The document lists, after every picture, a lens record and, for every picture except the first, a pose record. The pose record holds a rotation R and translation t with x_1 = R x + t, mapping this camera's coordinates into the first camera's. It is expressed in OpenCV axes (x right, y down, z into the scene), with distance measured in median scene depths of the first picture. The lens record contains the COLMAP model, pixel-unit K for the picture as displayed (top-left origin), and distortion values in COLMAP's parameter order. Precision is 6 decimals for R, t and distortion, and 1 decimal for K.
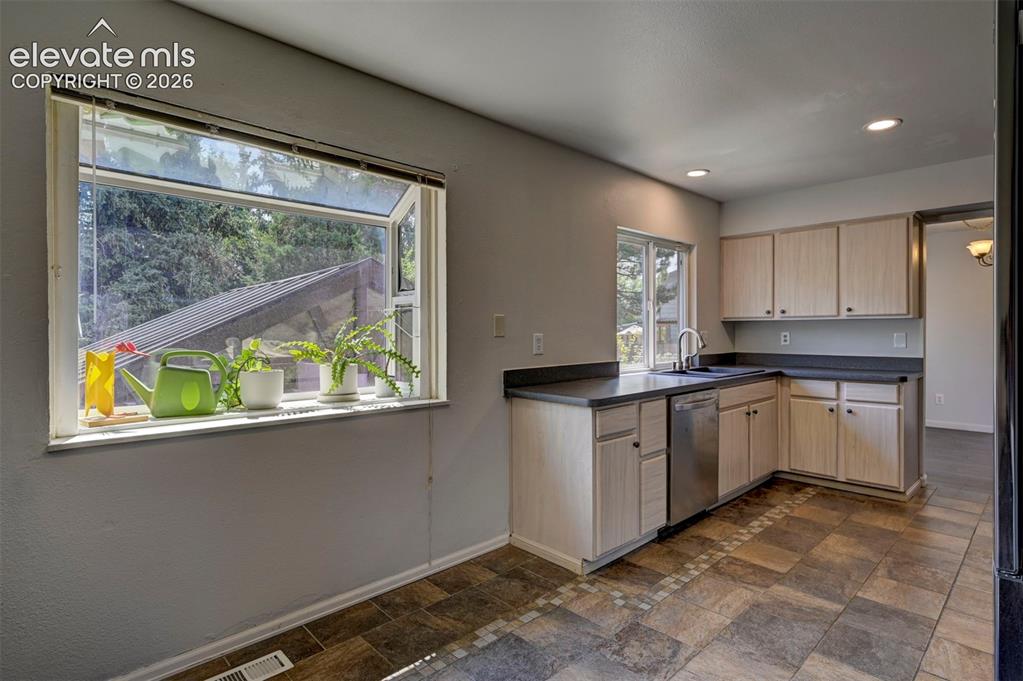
lens RADIAL K [[525.3, 0, 518.8], [0, 525.3, 332.6], [0, 0, 1]] dist [0.000515, 0.000526]
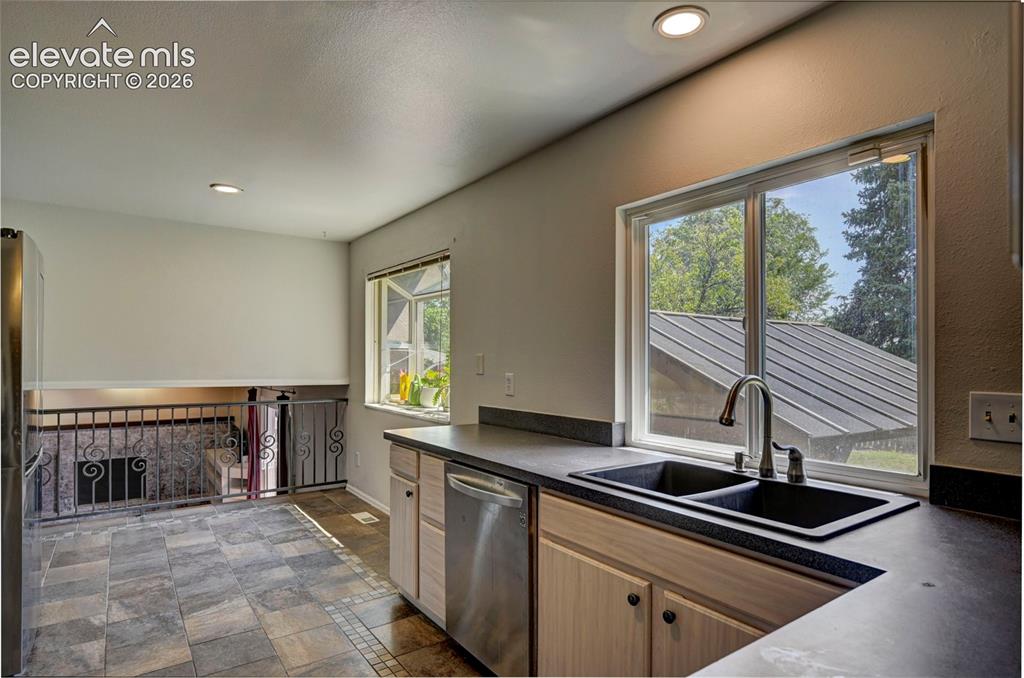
lens RADIAL K [[555.1, 0, 515.3], [0, 555.1, 359.8], [0, 0, 1]] dist [-0.000520, 0.000160]
pose [[-0.151652, 0.001797, -0.988432, 0.823440], [-0.013379, 0.999903, 0.003871, -0.021070], [0.988343, 0.013811, -0.151613, 0.940789]]
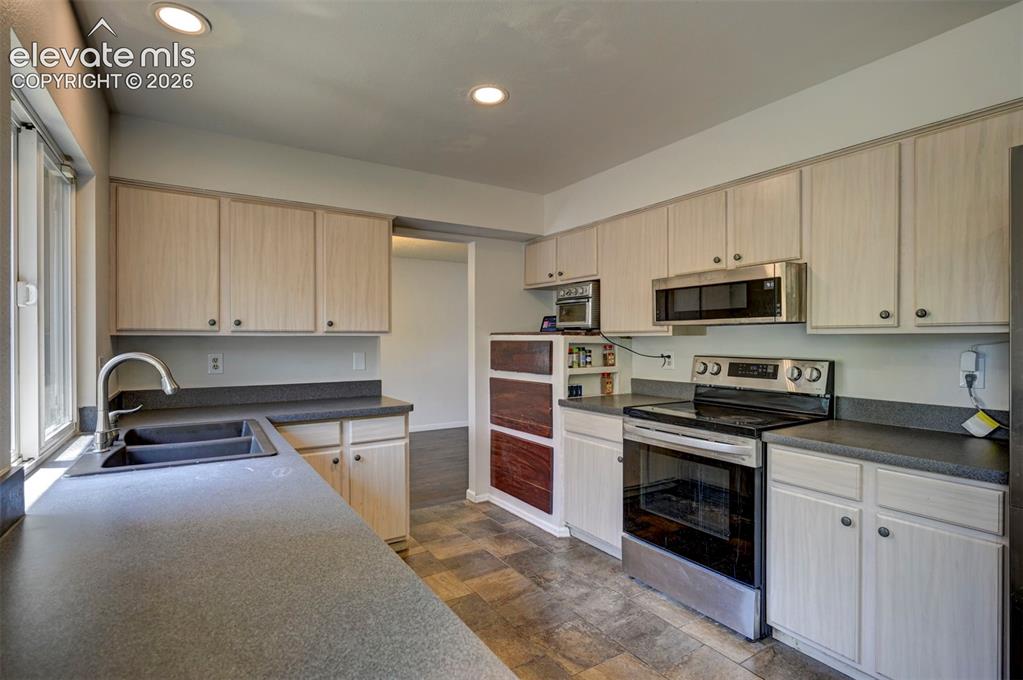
lens RADIAL K [[504.1, 0, 514.0], [0, 504.1, 342.8], [0, 0, 1]] dist [0.000506, 0.000186]
pose [[0.203576, -0.001678, 0.979058, -0.037937], [0.007110, 0.999975, 0.000235, -0.015114], [-0.979033, 0.006913, 0.203583, 0.628919]]
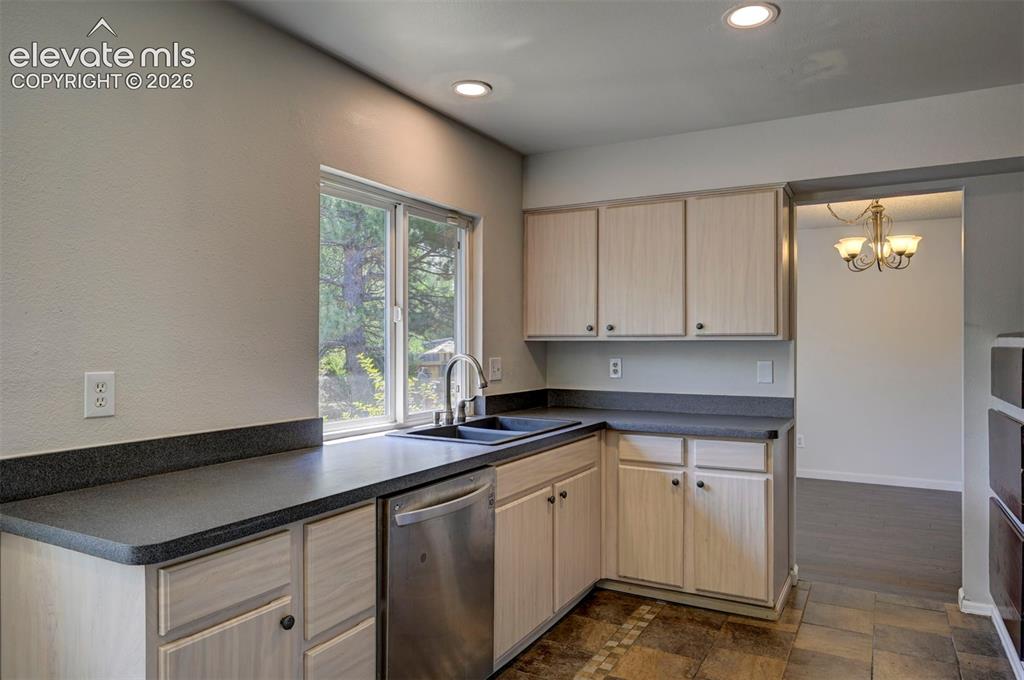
lens RADIAL K [[675.3, 0, 516.8], [0, 675.3, 341.2], [0, 0, 1]] dist [-0.002442, -0.000512]
pose [[0.955552, 0.007090, 0.294736, 0.169463], [-0.003741, 0.999922, -0.011923, -0.014806], [-0.294797, 0.010290, 0.955504, 0.274700]]
